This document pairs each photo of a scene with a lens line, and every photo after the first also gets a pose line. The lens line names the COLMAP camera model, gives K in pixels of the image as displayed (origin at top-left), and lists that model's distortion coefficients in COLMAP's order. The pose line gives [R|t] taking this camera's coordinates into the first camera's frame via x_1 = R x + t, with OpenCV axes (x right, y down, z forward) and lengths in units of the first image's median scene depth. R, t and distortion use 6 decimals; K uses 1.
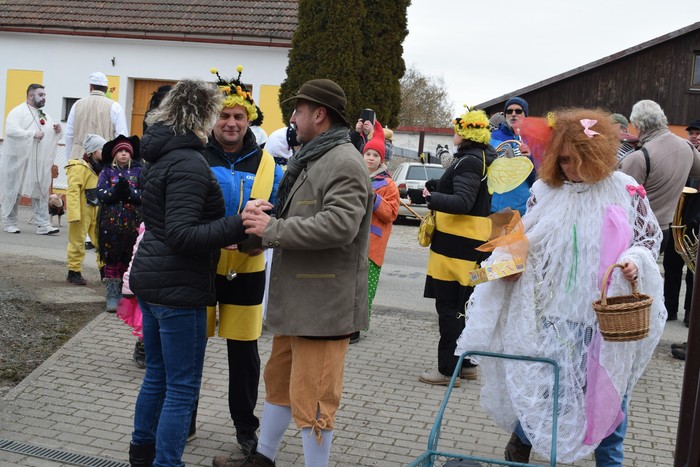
lens RADIAL K [[908.3, 0, 350.1], [0, 908.3, 233.7], [0, 0, 1]] dist [-0.013947, 0.000000]
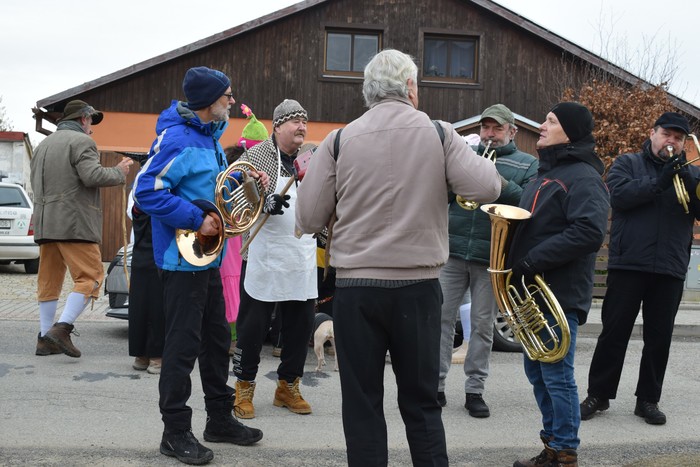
lens RADIAL K [[1099.2, 0, 349.8], [0, 1099.2, 233.6], [0, 0, 1]] dist [0.008610, 0.000000]
pose [[0.908766, -0.052314, 0.414013, -0.008595], [0.062343, 0.997997, -0.010738, -0.010363], [-0.412622, 0.035569, 0.910208, 0.122274]]
